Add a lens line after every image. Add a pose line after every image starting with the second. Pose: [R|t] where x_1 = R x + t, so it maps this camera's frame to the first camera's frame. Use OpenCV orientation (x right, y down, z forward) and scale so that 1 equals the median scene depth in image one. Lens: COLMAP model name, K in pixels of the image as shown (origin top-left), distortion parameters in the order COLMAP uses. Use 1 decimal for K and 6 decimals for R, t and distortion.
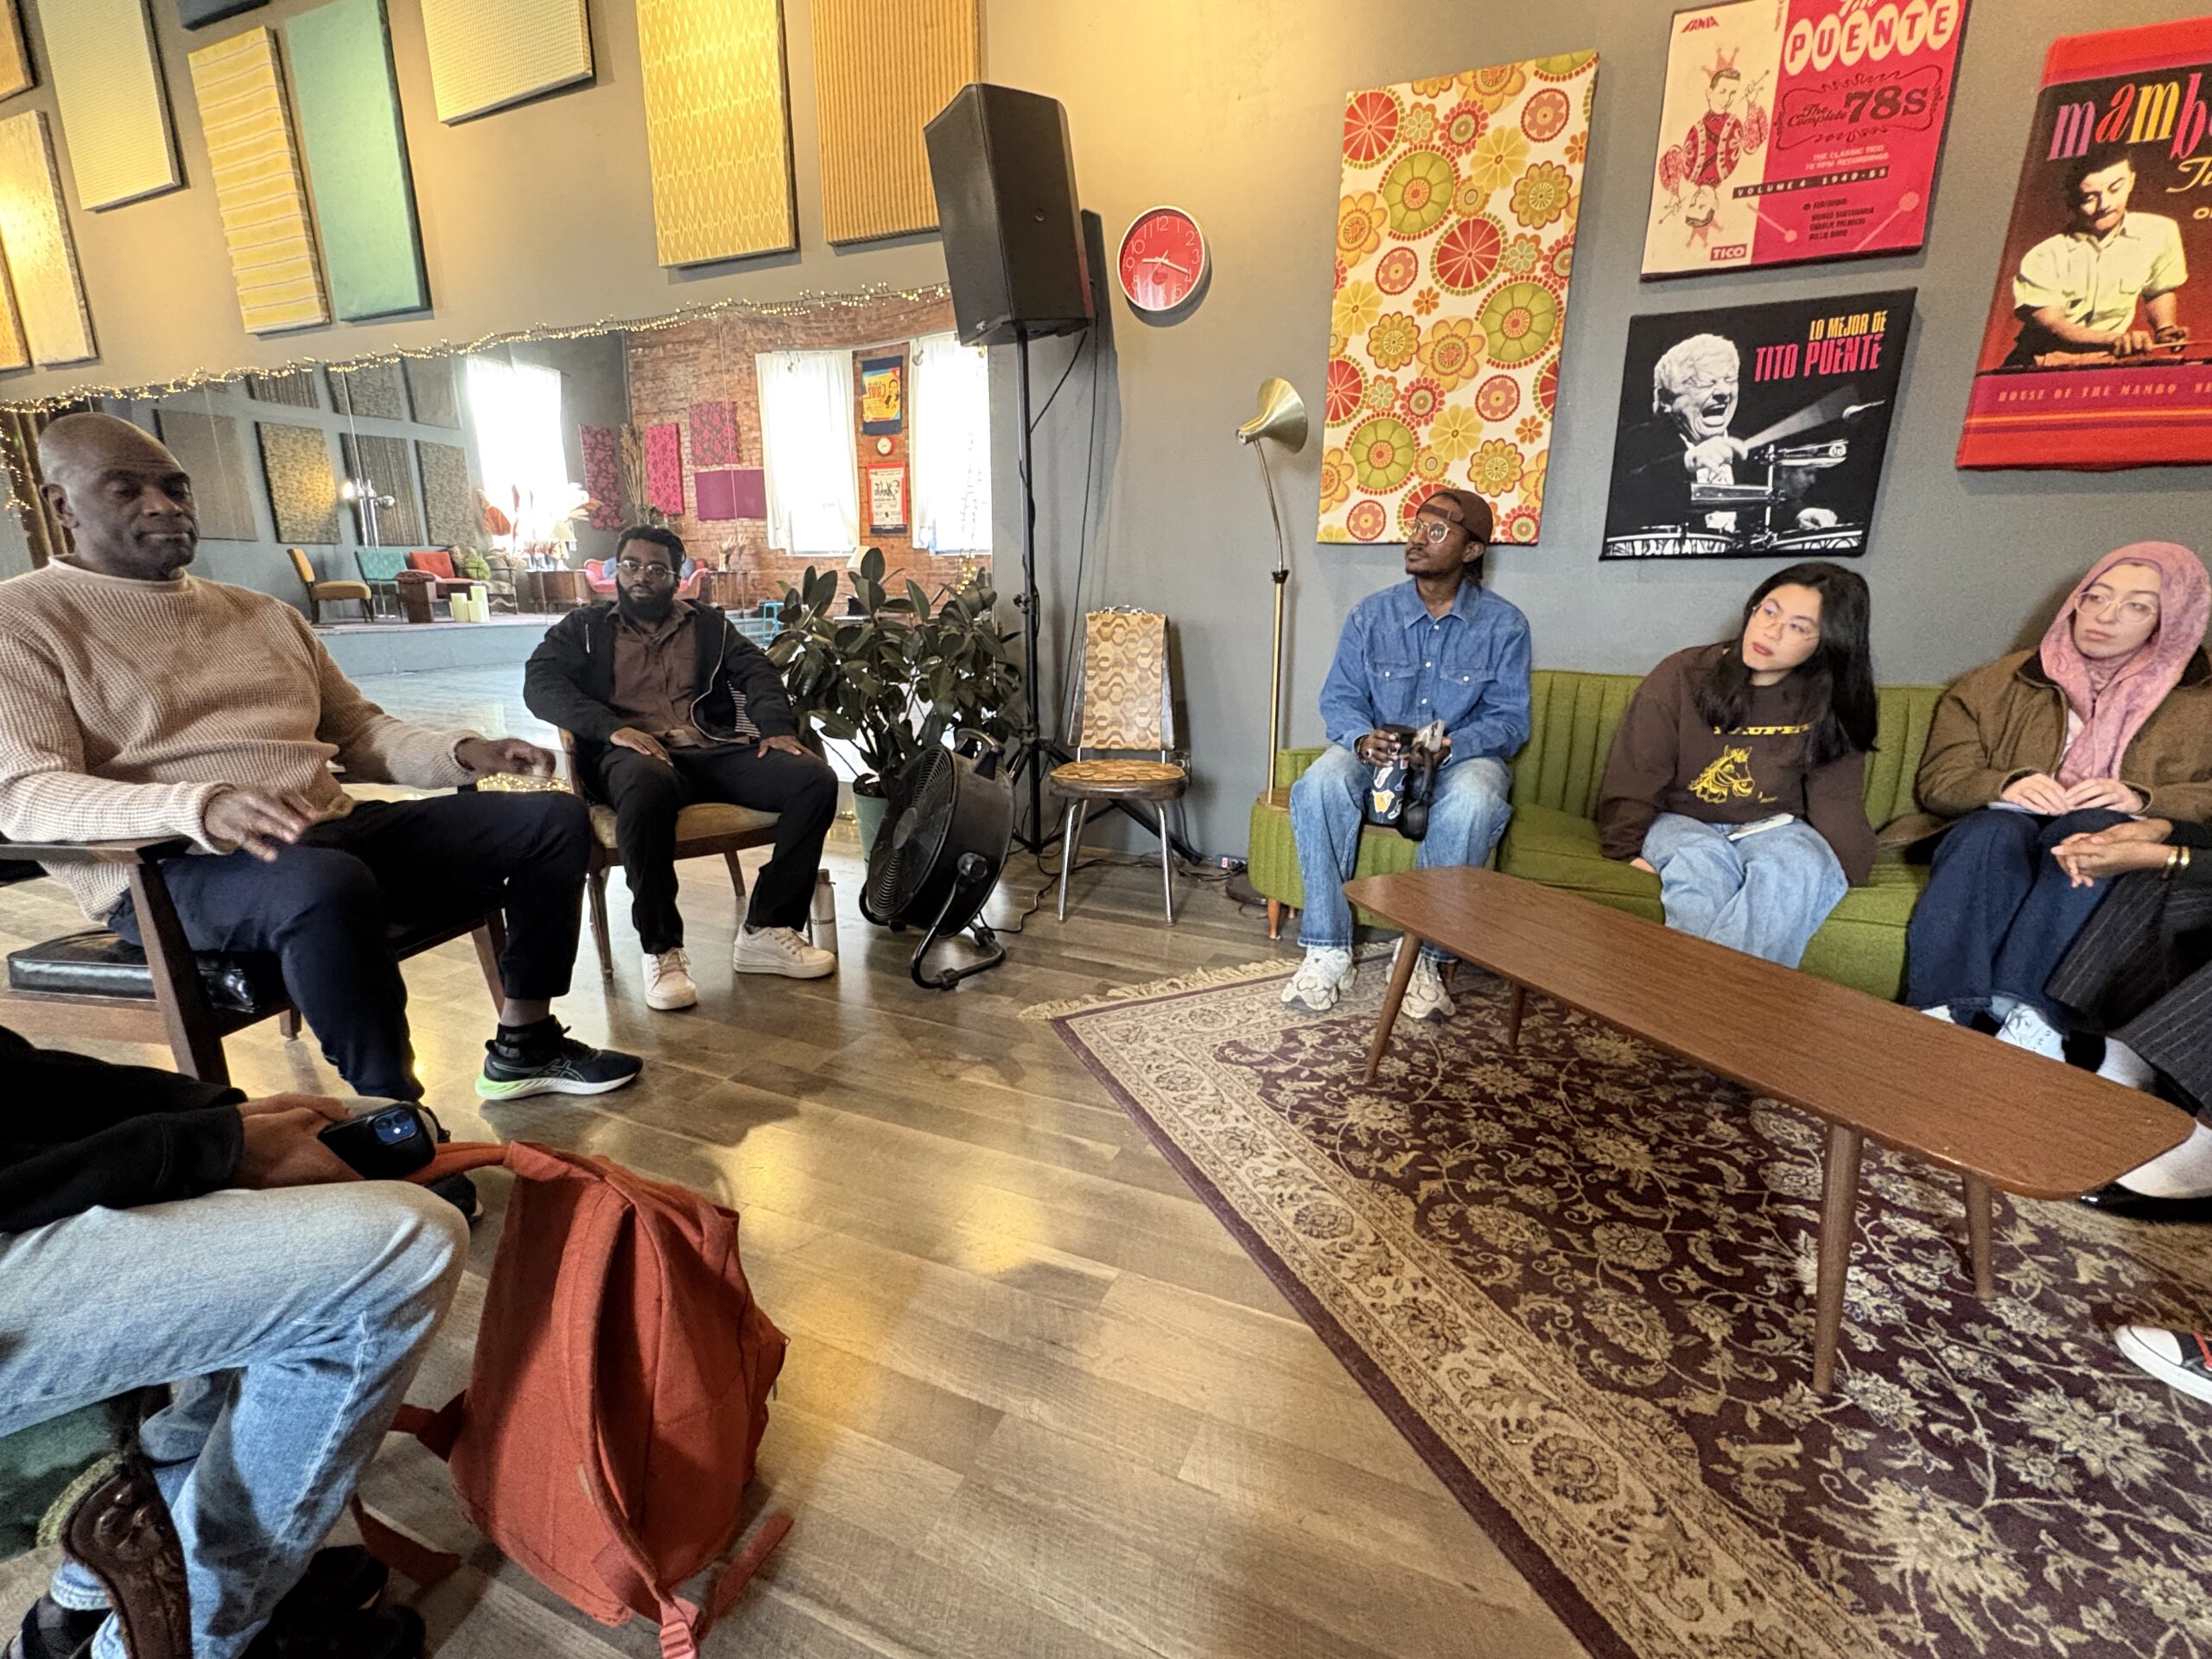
lens RADIAL K [[975.0, 0, 1106.0], [0, 975.0, 829.5], [0, 0, 1]] dist [-0.002821, -0.000674]
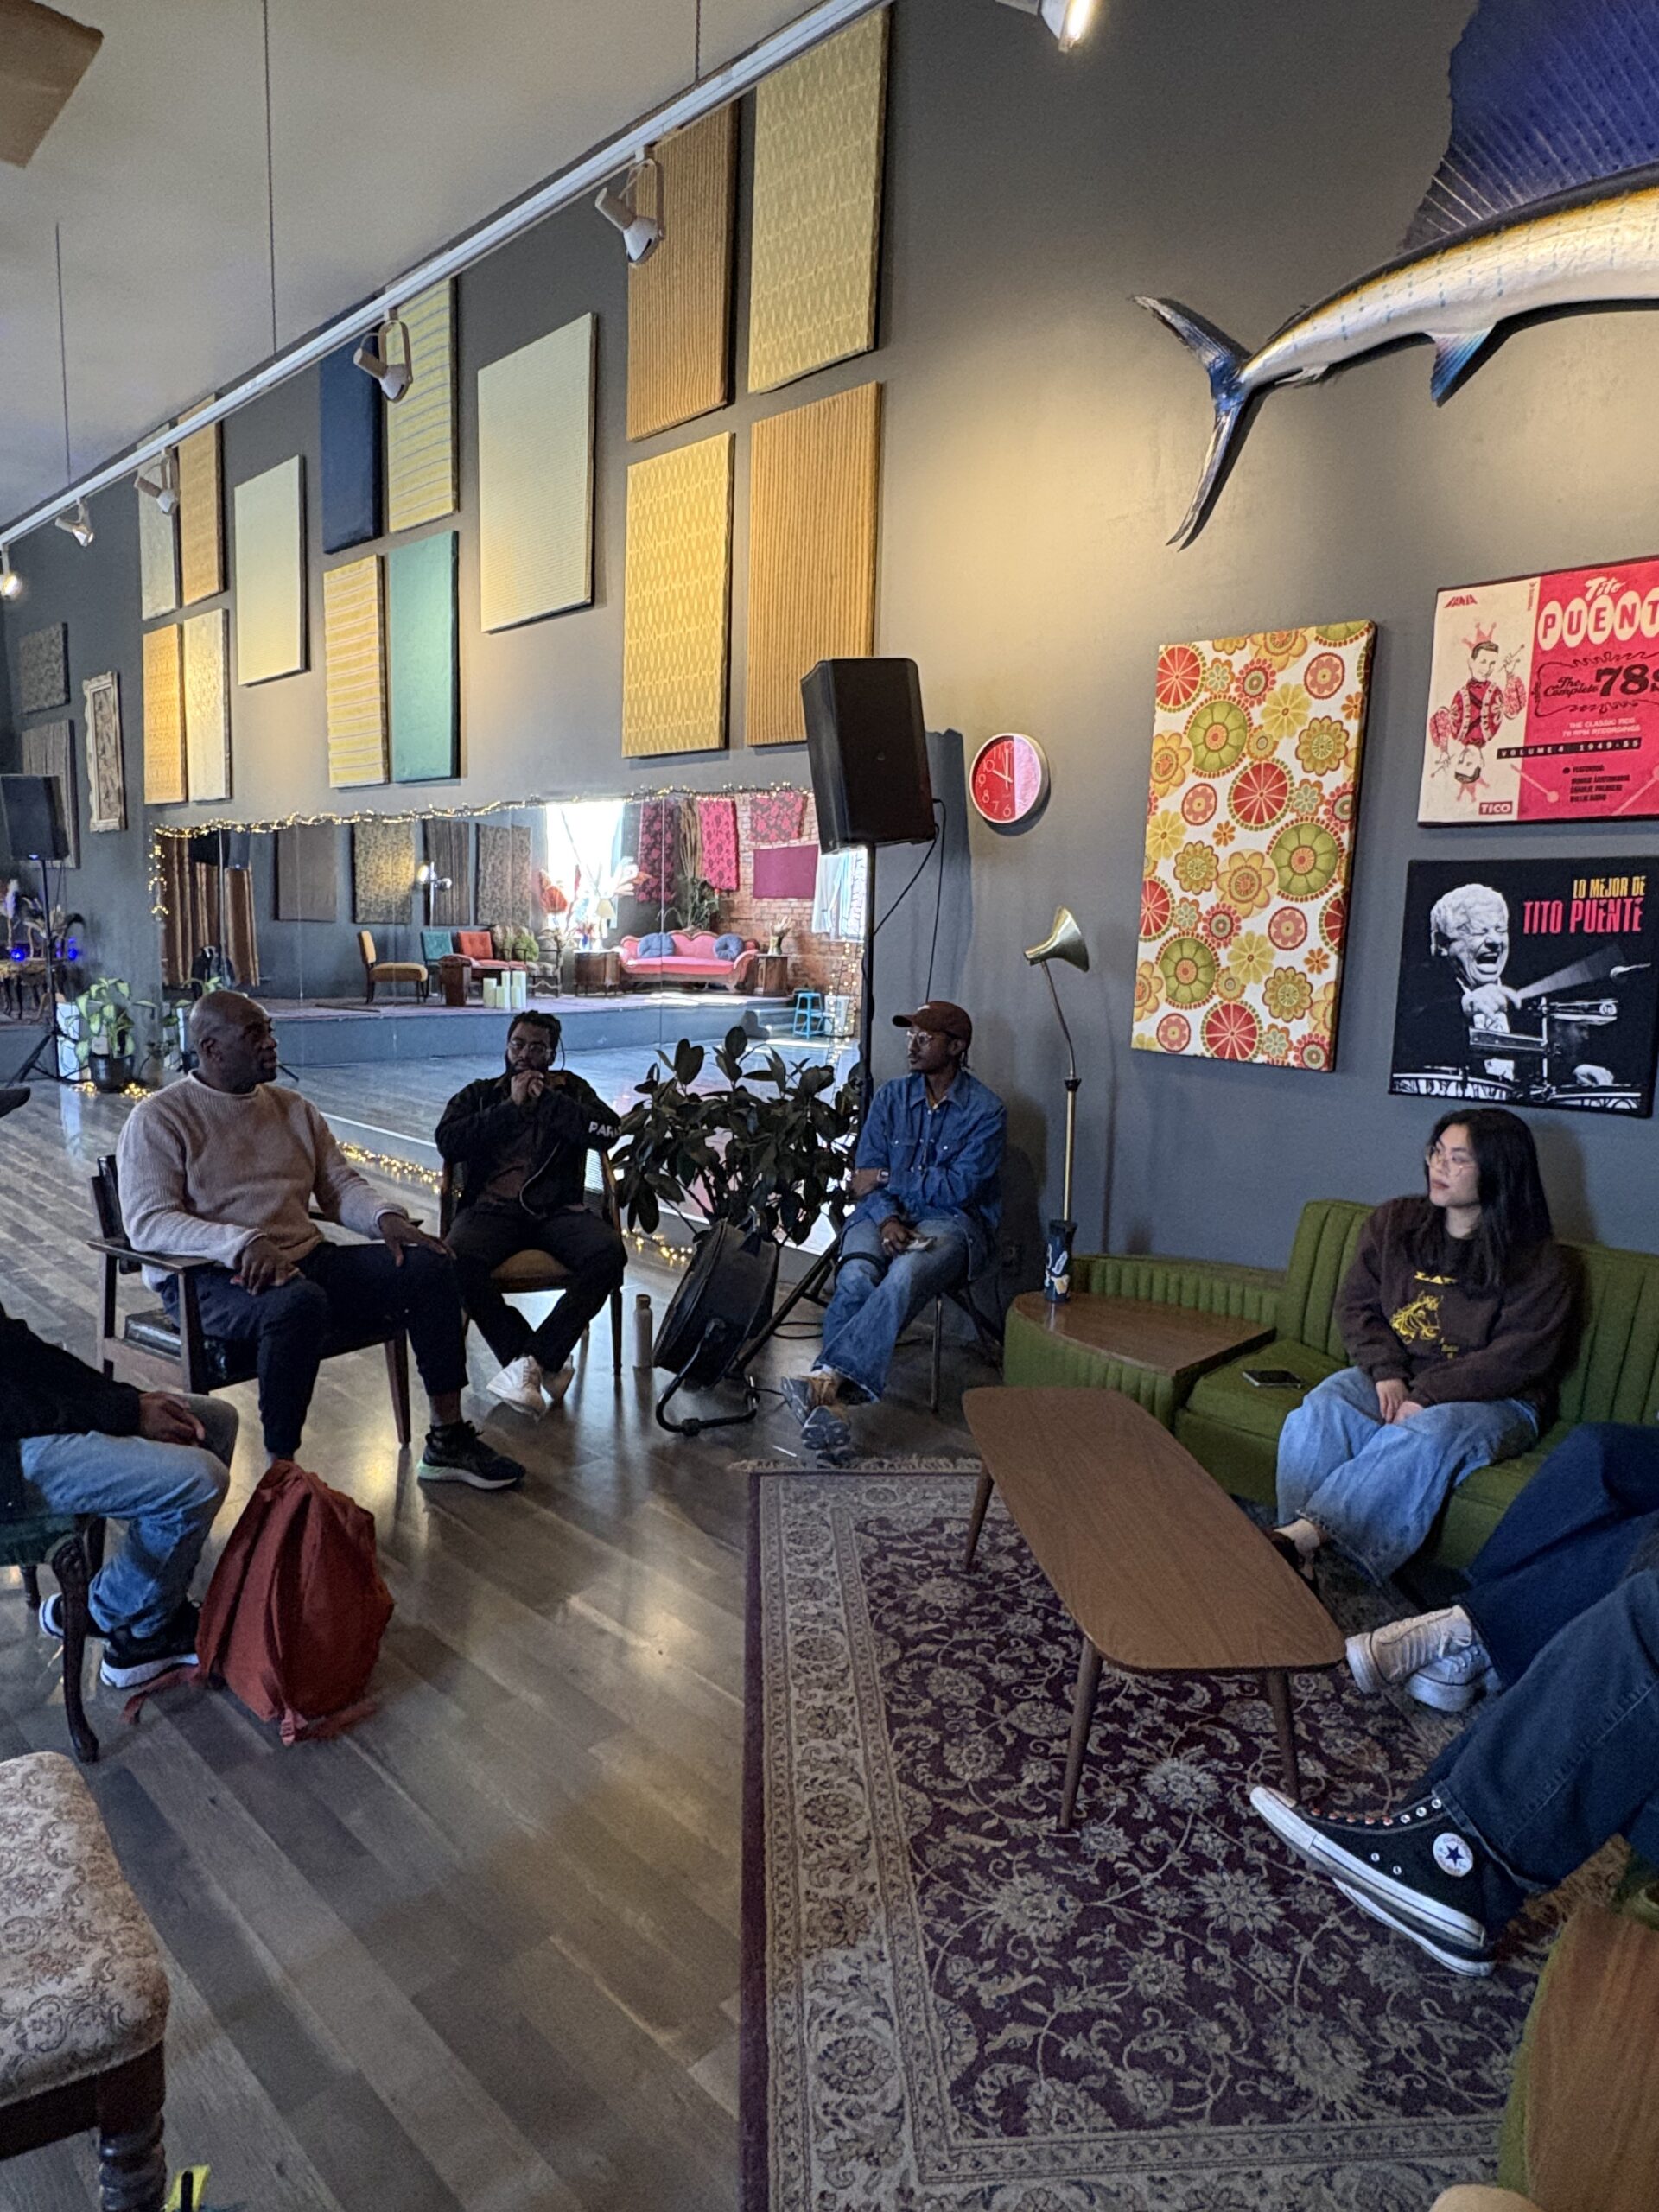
lens RADIAL K [[1296.3, 0, 829.5], [0, 1296.3, 1106.0], [0, 0, 1]] dist [-0.012469, 0.002008]
pose [[0.938016, 0.072630, -0.338896, 0.430994], [-0.114314, 0.987914, -0.104684, -0.069798], [0.327197, 0.136936, 0.934982, -0.380637]]
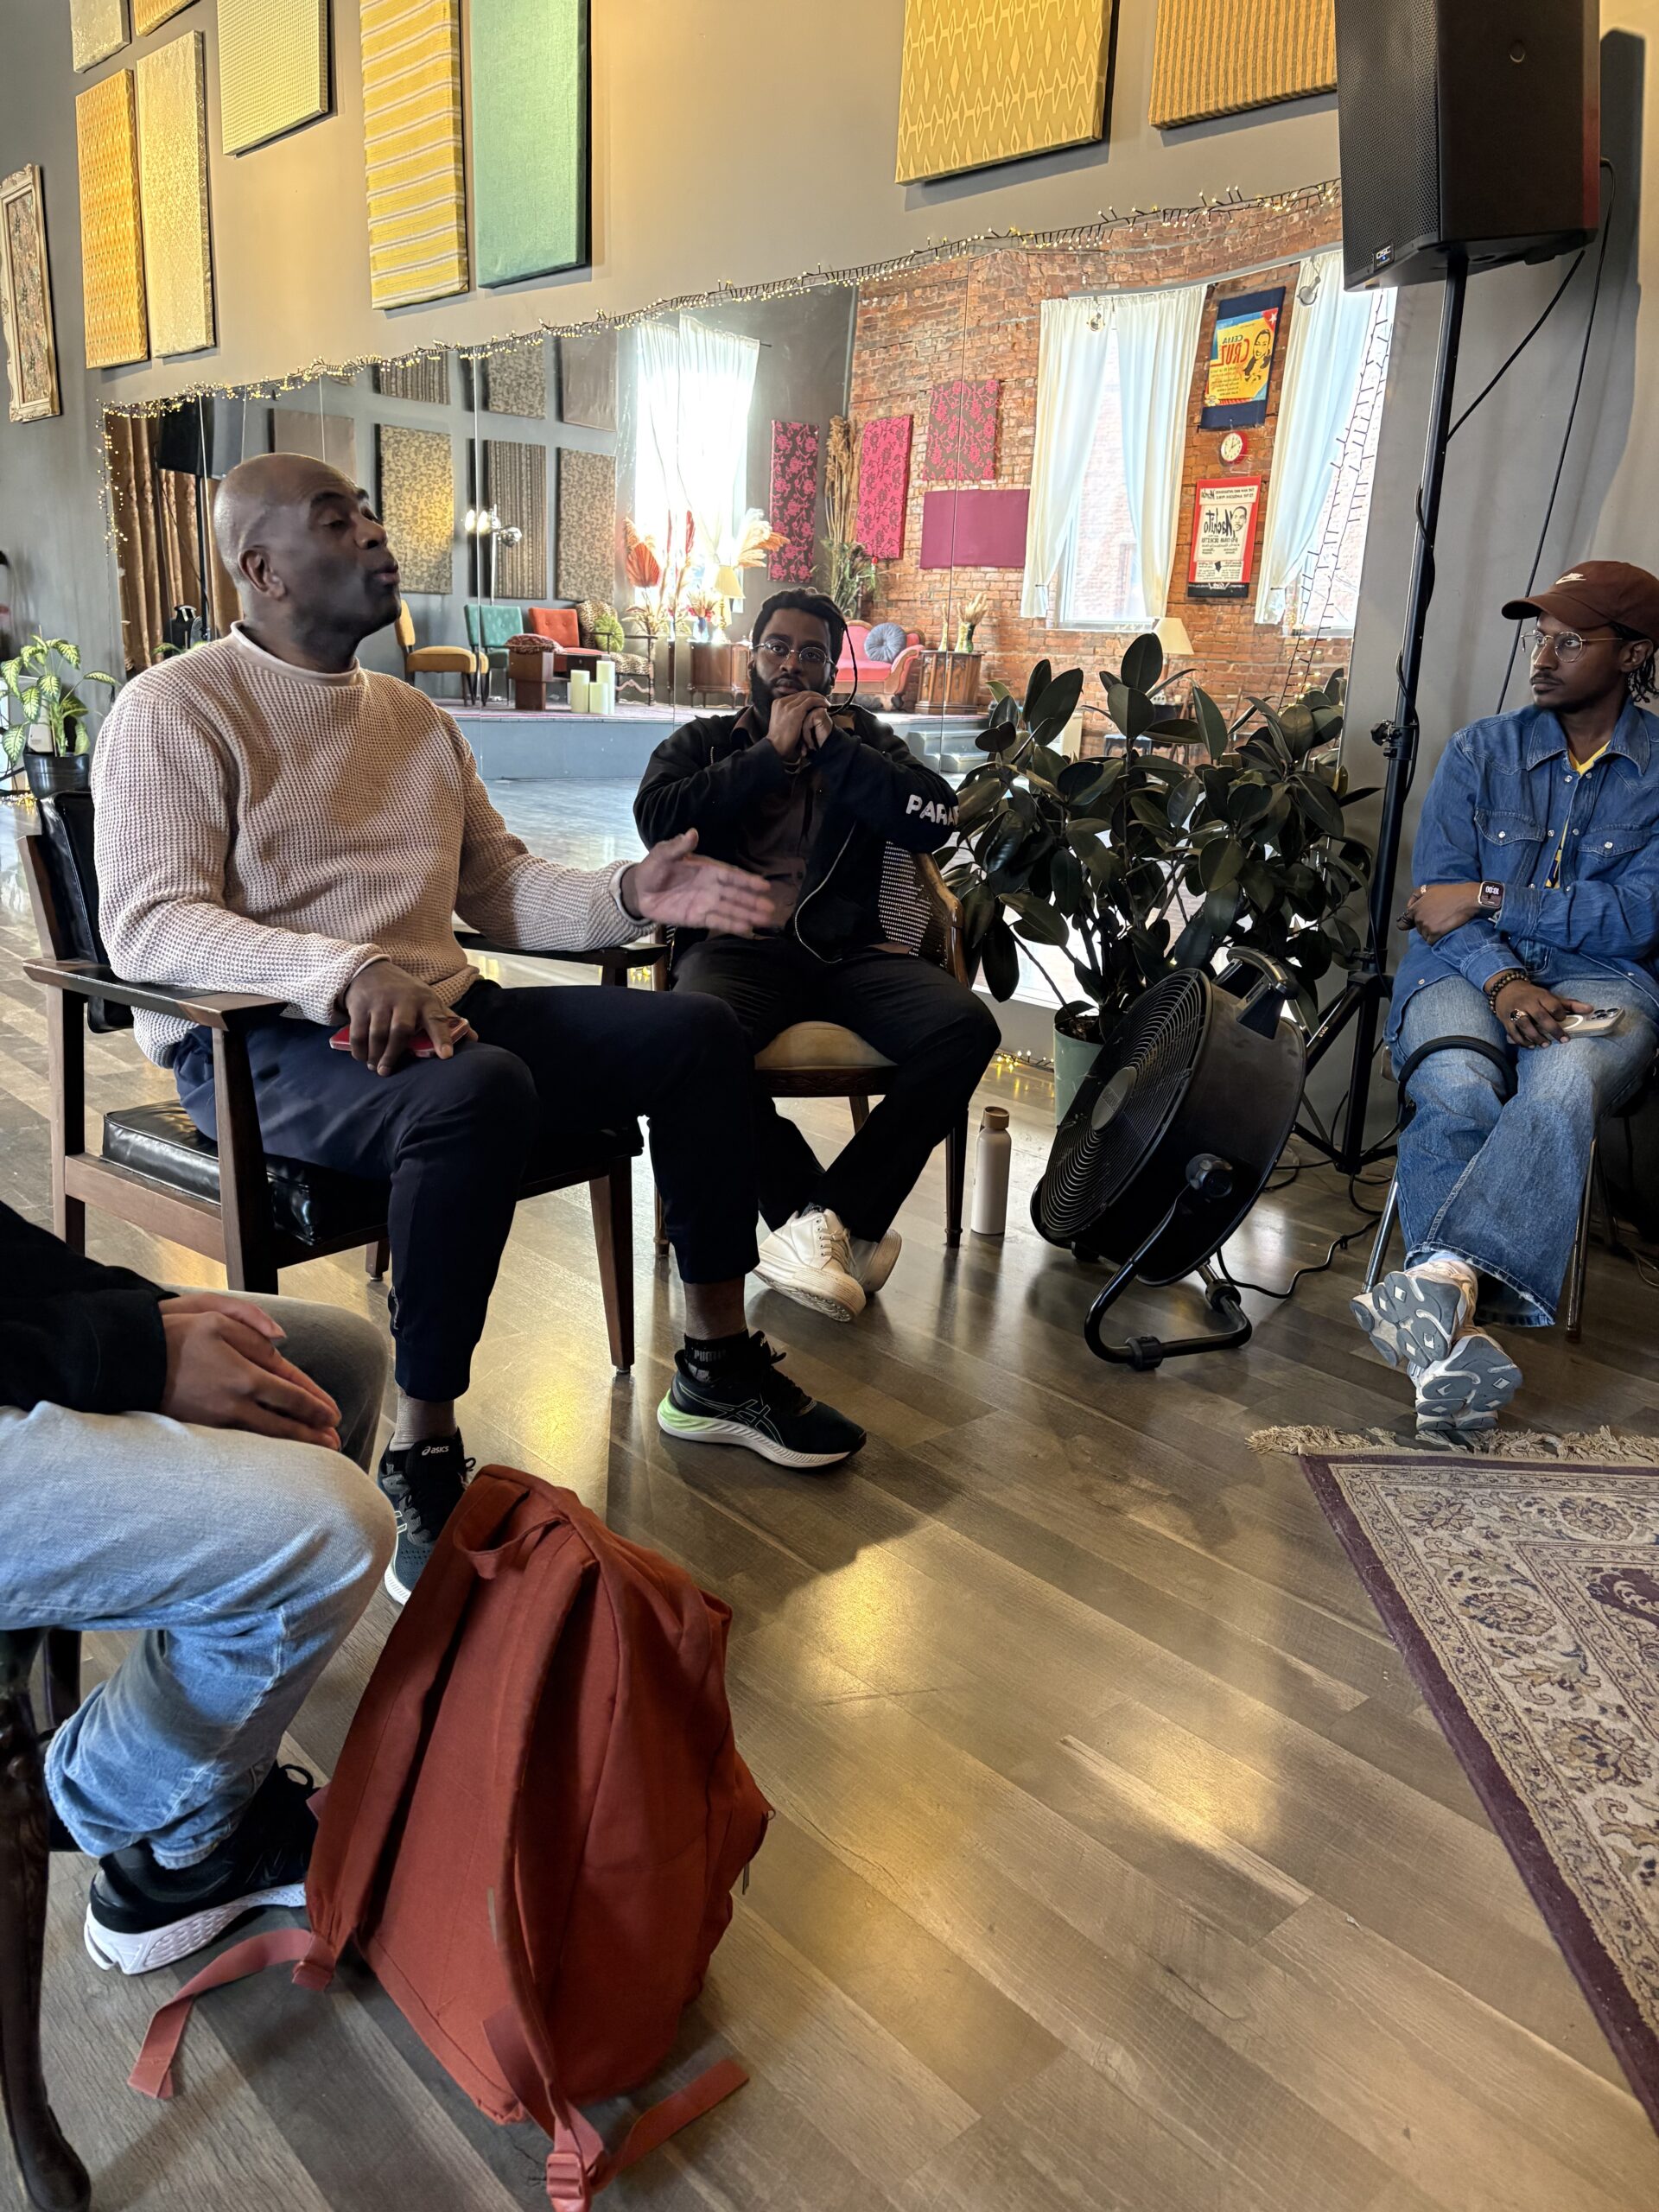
lens RADIAL K [[1655.0, 0, 839.4], [0, 1655.0, 1108.0], [0, 0, 1]] dist [0.069494, -0.083479]
pose [[0.908177, 0.142811, -0.393471, 0.046227], [-0.140804, 0.989449, 0.034130, -0.005781], [0.394194, 0.024406, 0.918703, -0.030534]]
